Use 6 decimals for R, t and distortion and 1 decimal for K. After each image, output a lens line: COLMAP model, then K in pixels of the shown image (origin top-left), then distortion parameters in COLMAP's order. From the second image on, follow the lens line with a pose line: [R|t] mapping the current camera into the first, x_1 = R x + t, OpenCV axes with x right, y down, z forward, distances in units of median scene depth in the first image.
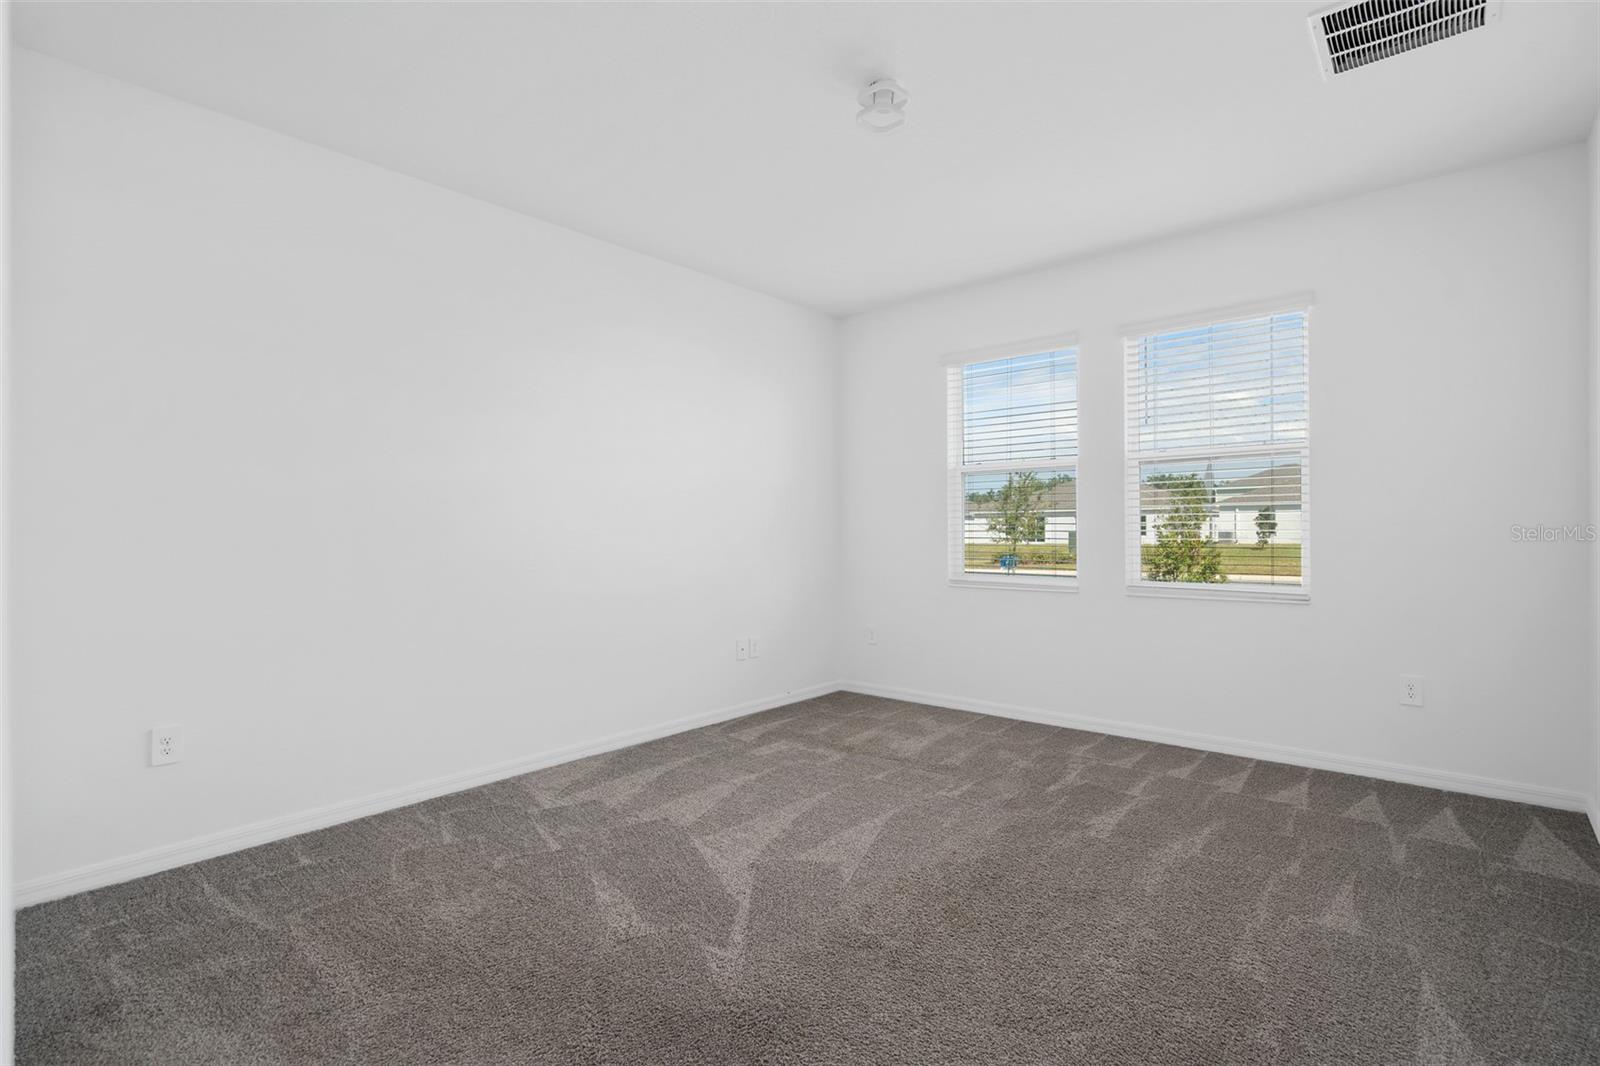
lens RADIAL K [[782.2, 0, 800.0], [0, 782.2, 533.0], [0, 0, 1]] dist [0.000285, 0.000133]
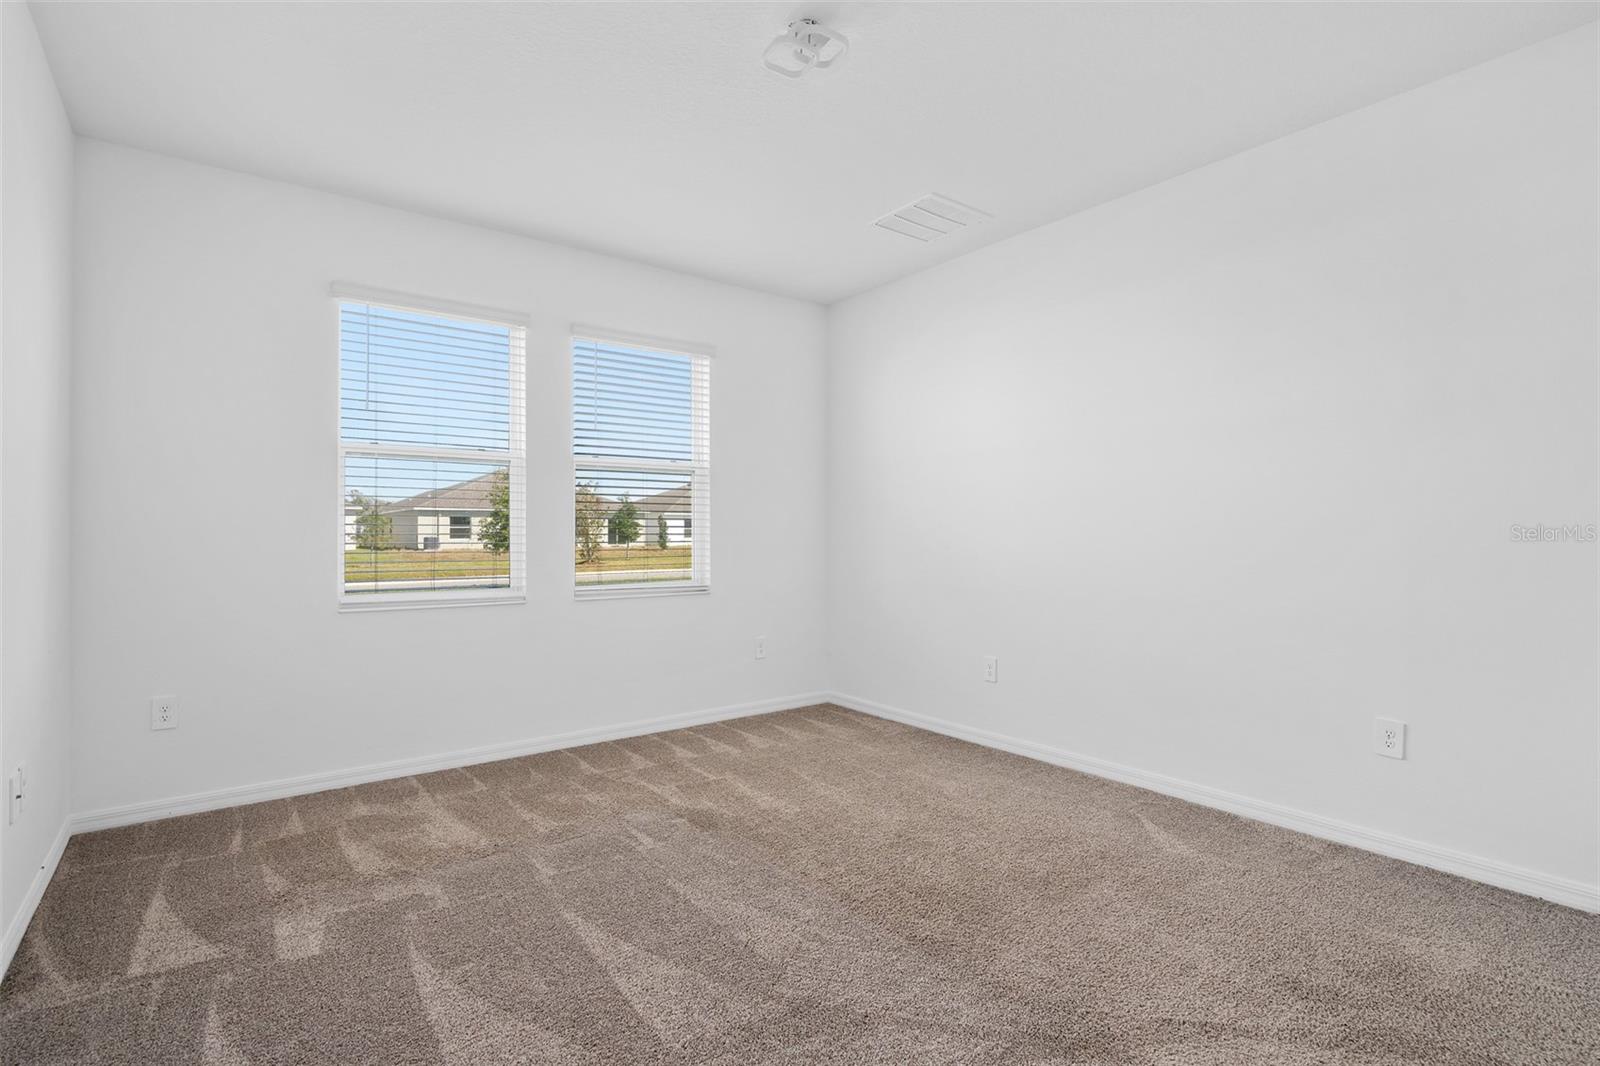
lens RADIAL K [[782.2, 0, 800.0], [0, 782.2, 533.0], [0, 0, 1]] dist [0.000285, 0.000133]
pose [[0.184474, 0.004604, 0.982827, -0.453685], [0.002765, 0.999983, -0.005203, 0.001033], [-0.982834, 0.003678, 0.184458, 0.506374]]
